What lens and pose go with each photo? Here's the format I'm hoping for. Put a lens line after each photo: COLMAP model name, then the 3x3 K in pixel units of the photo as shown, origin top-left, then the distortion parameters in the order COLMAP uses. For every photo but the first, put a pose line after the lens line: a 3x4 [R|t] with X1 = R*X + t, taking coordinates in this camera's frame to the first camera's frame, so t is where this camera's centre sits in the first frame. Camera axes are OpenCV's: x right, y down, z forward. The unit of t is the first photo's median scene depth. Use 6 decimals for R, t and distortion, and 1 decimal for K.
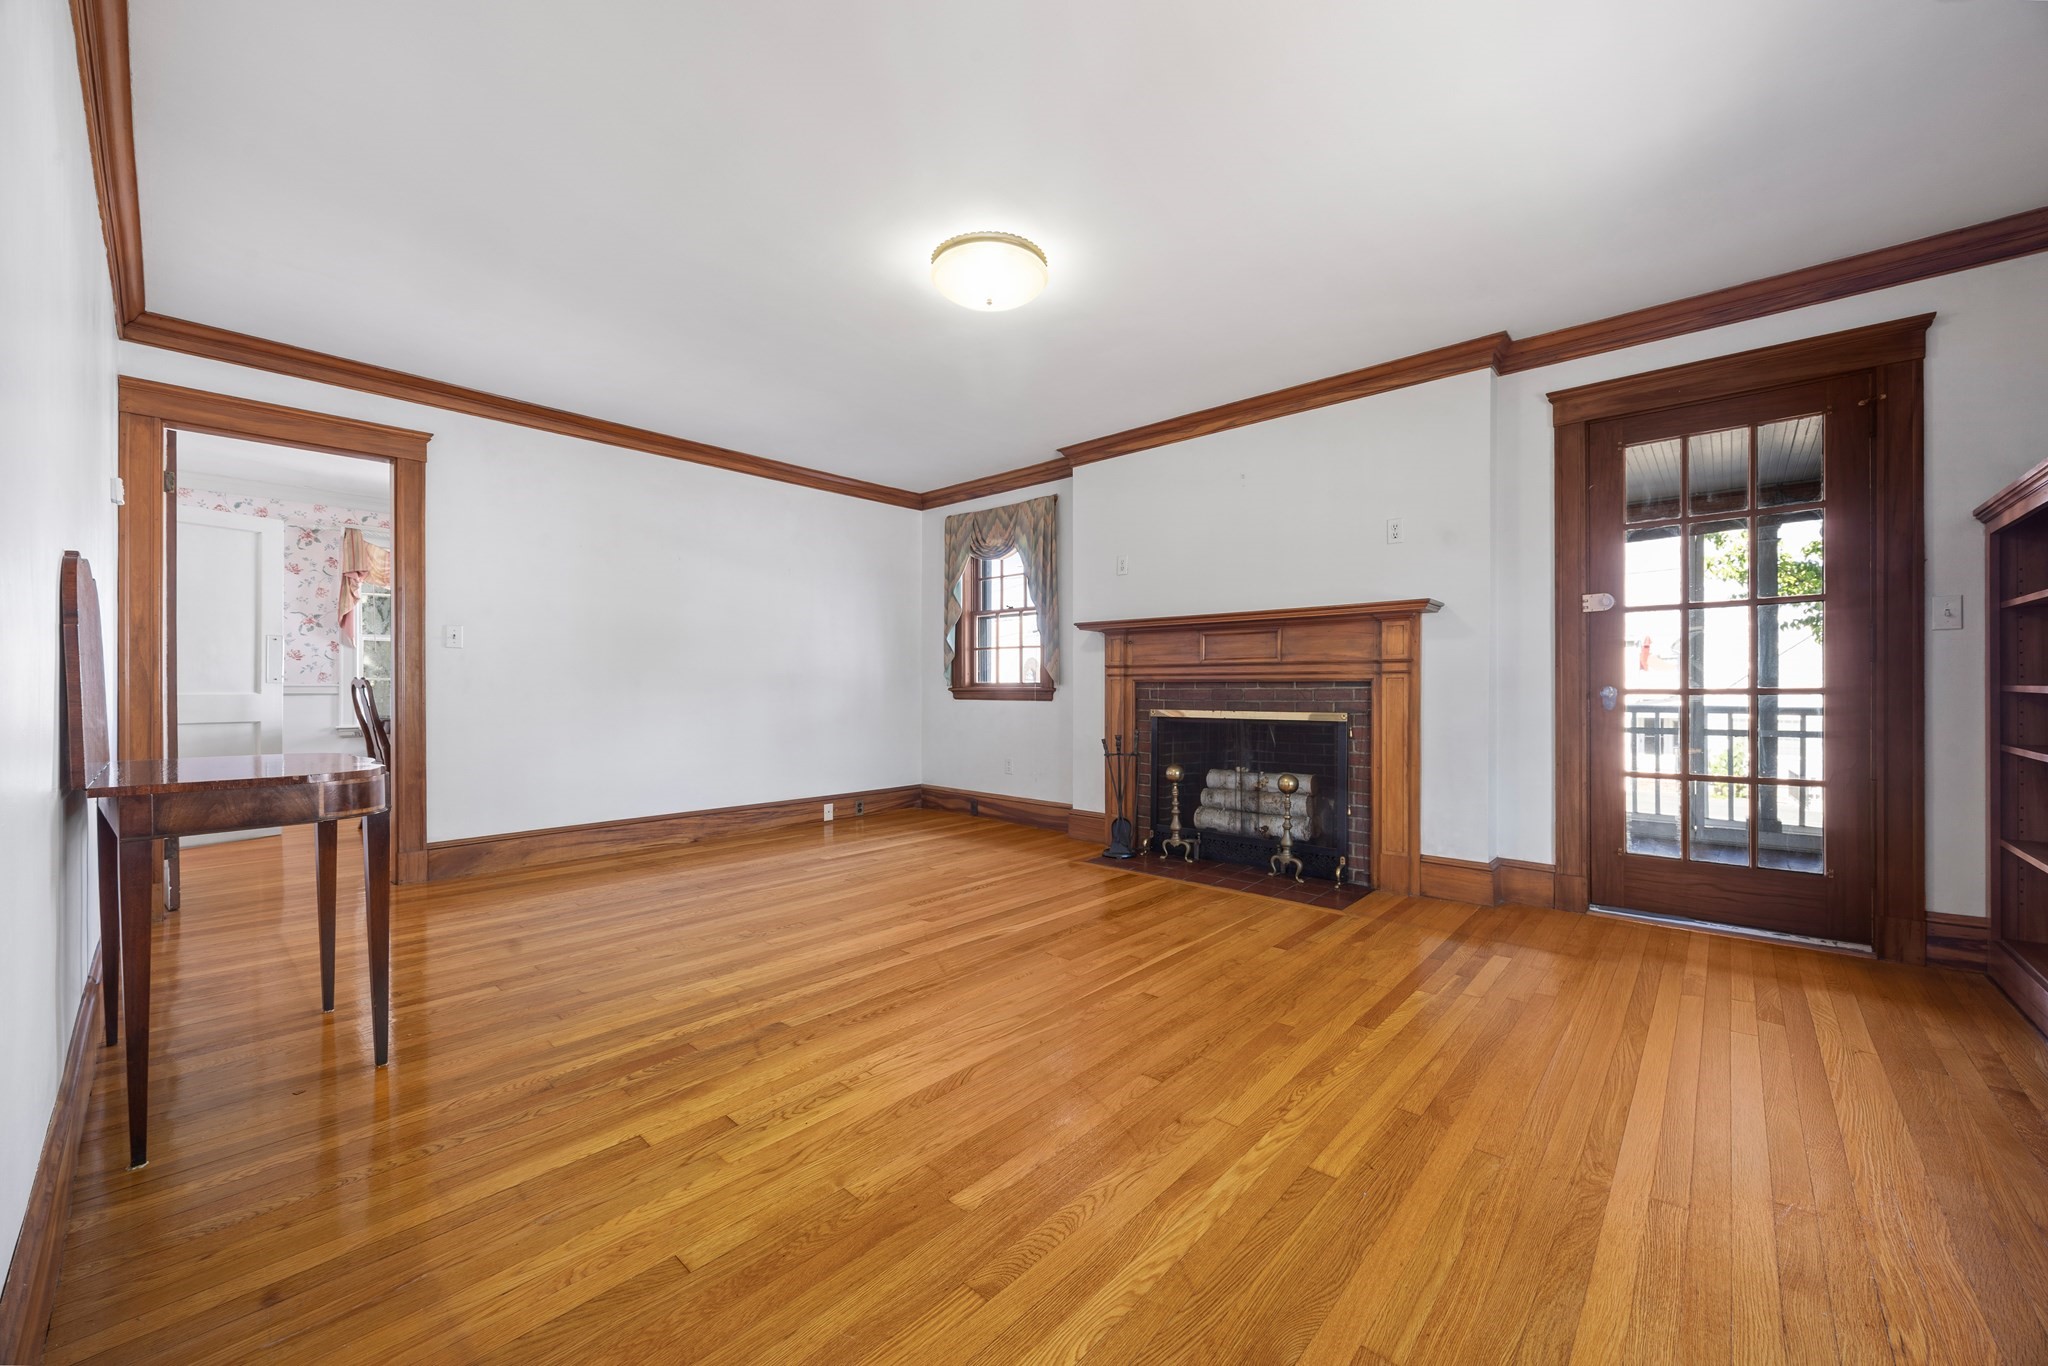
lens RADIAL K [[781.4, 0, 1030.2], [0, 781.4, 684.6], [0, 0, 1]] dist [-0.004829, 0.000041]
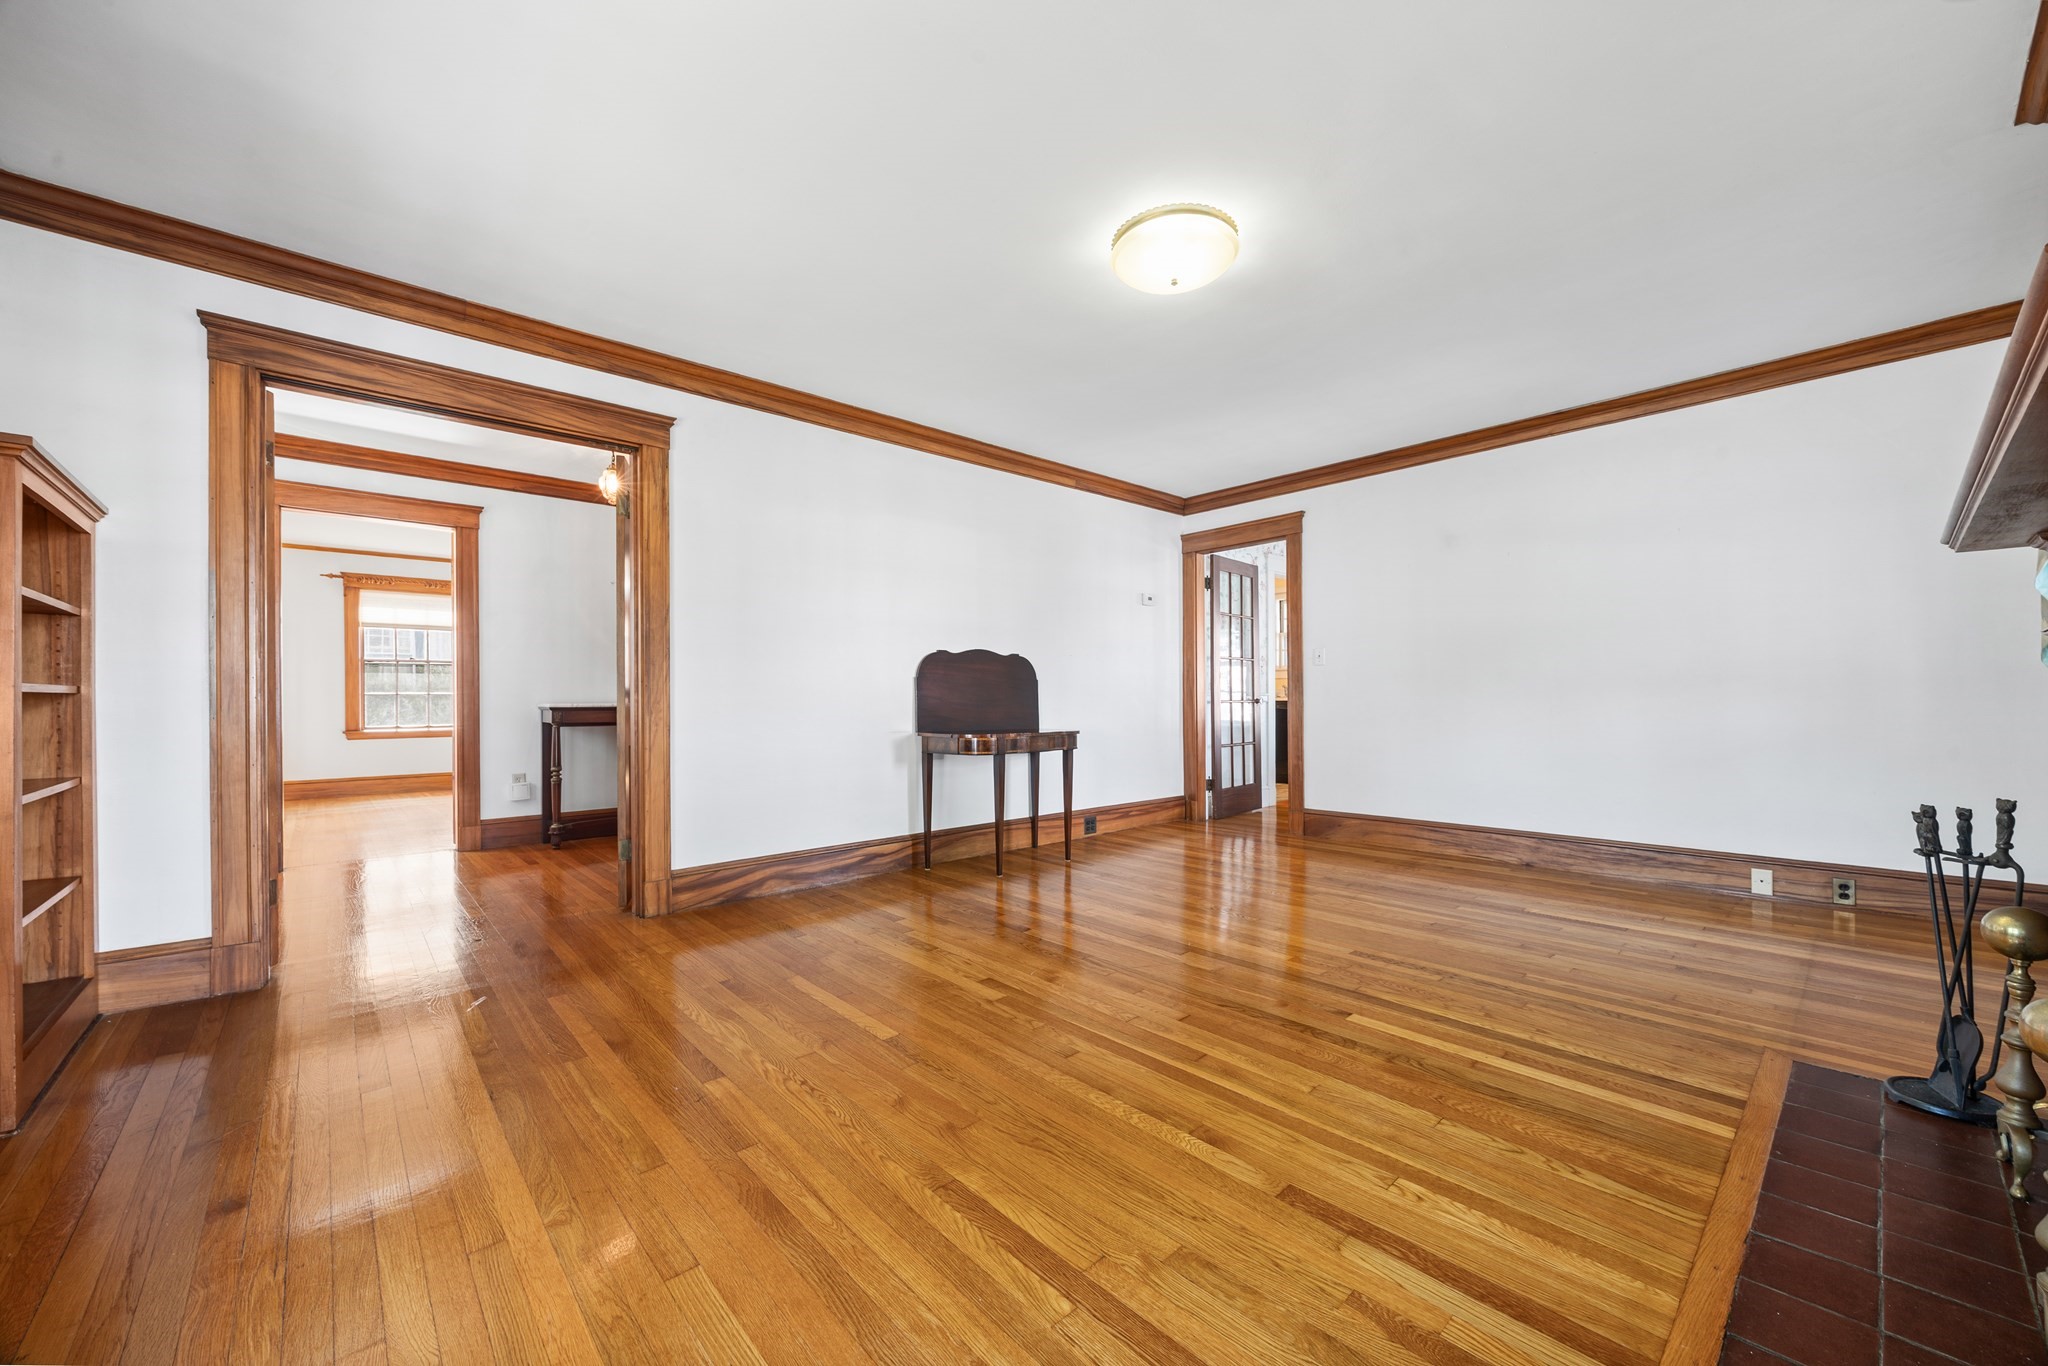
lens RADIAL K [[781.4, 0, 1030.2], [0, 781.4, 684.6], [0, 0, 1]] dist [-0.004829, 0.000041]
pose [[-0.097785, -0.015589, -0.995085, 0.600636], [0.009910, 0.999812, -0.016637, 0.005210], [0.995158, -0.011488, -0.097612, 0.619255]]
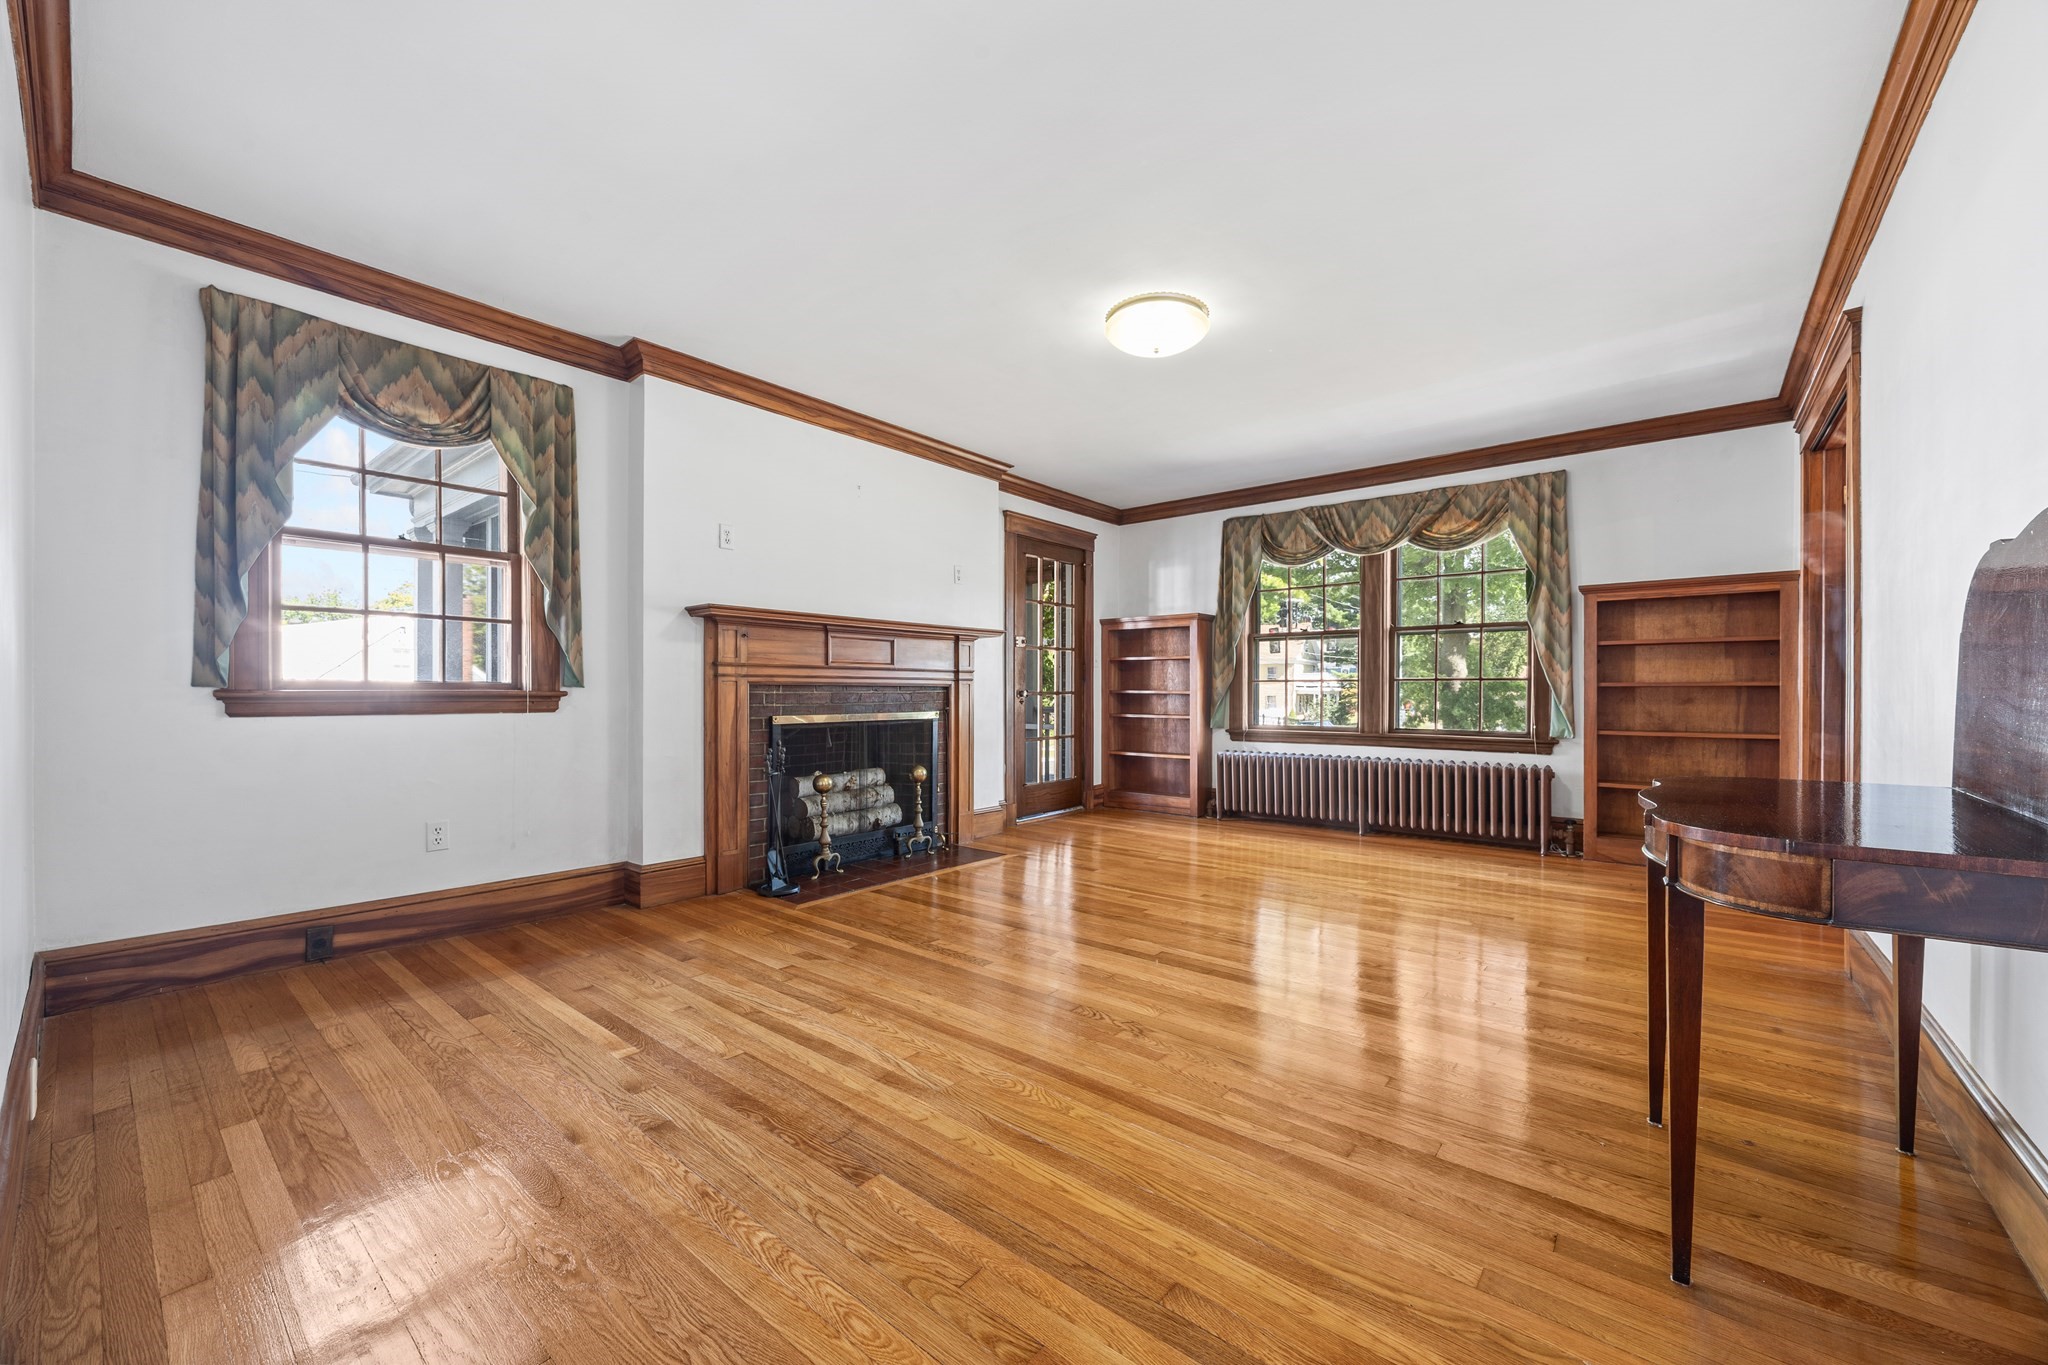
lens RADIAL K [[788.6, 0, 1031.7], [0, 788.6, 695.1], [0, 0, 1]] dist [-0.006221, -0.000073]
pose [[-0.043396, -0.001003, 0.999057, -0.794355], [-0.000137, 0.999999, 0.000998, 0.008294], [-0.999058, -0.000094, -0.043396, 0.828252]]
